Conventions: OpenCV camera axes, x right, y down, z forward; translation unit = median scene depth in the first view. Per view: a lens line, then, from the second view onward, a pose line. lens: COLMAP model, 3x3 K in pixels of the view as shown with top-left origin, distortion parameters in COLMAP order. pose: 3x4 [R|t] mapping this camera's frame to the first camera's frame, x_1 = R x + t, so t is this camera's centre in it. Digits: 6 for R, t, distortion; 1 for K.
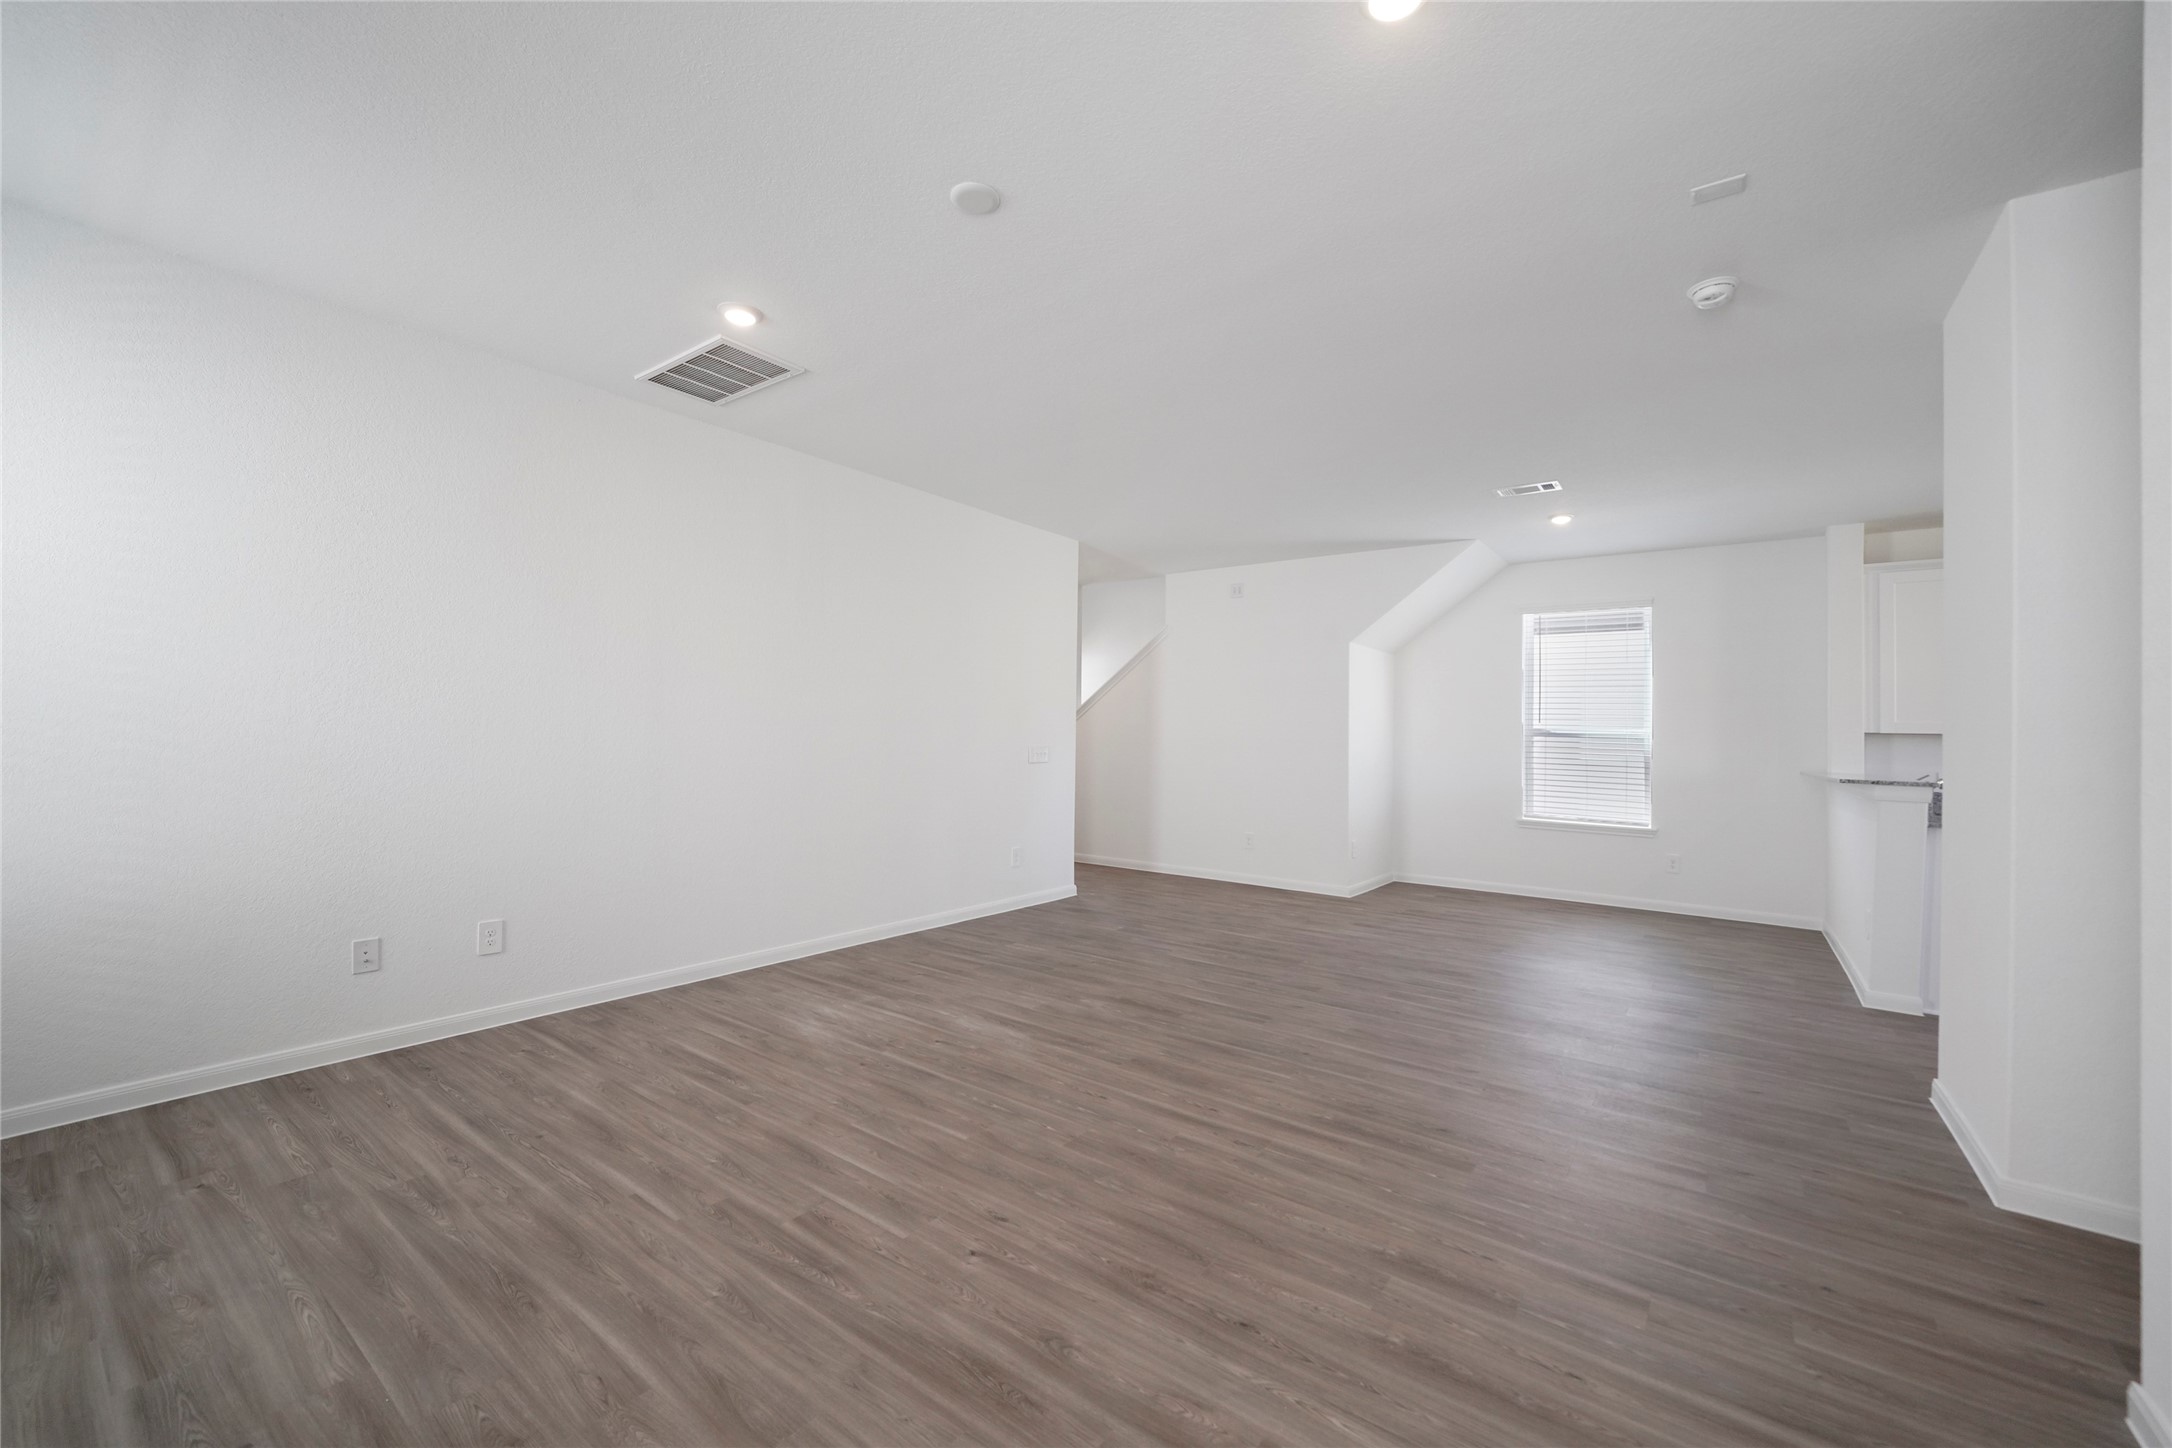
lens RADIAL K [[849.1, 0, 1086.0], [0, 849.1, 724.0], [0, 0, 1]] dist [0.000887, 0.000473]
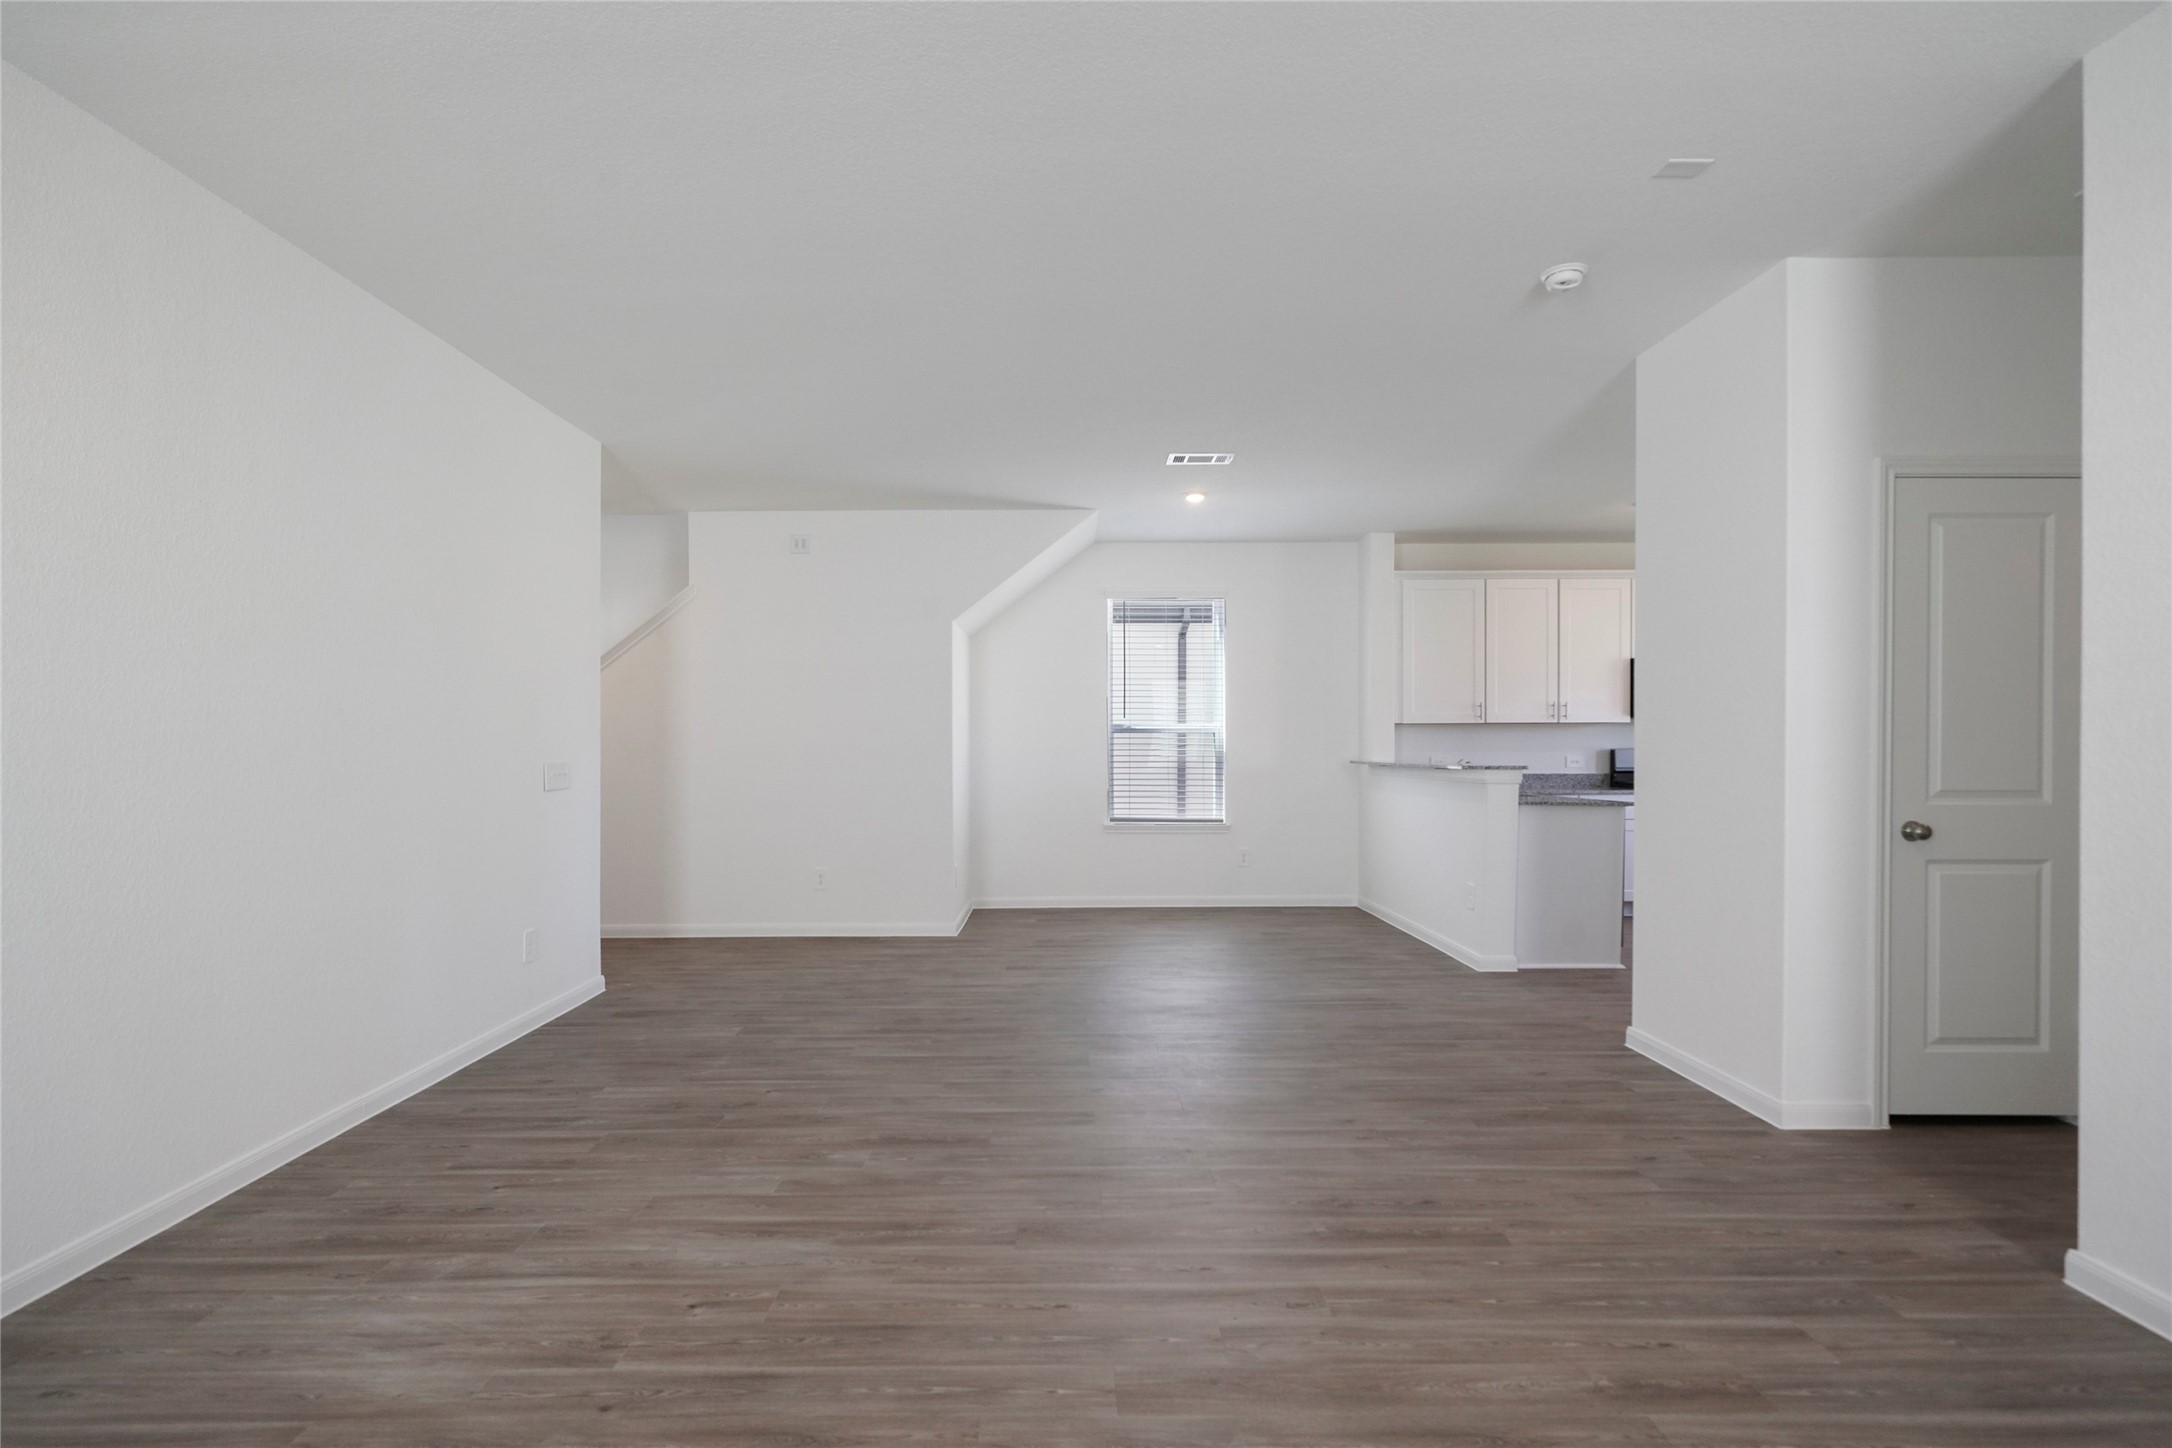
lens RADIAL K [[1011.8, 0, 1059.4], [0, 1011.8, 731.5], [0, 0, 1]] dist [0.000425, 0.001003]
pose [[0.802478, -0.018318, 0.596400, -0.284626], [0.013329, 0.999830, 0.012774, -0.002148], [-0.596532, -0.002301, 0.802586, 0.259087]]
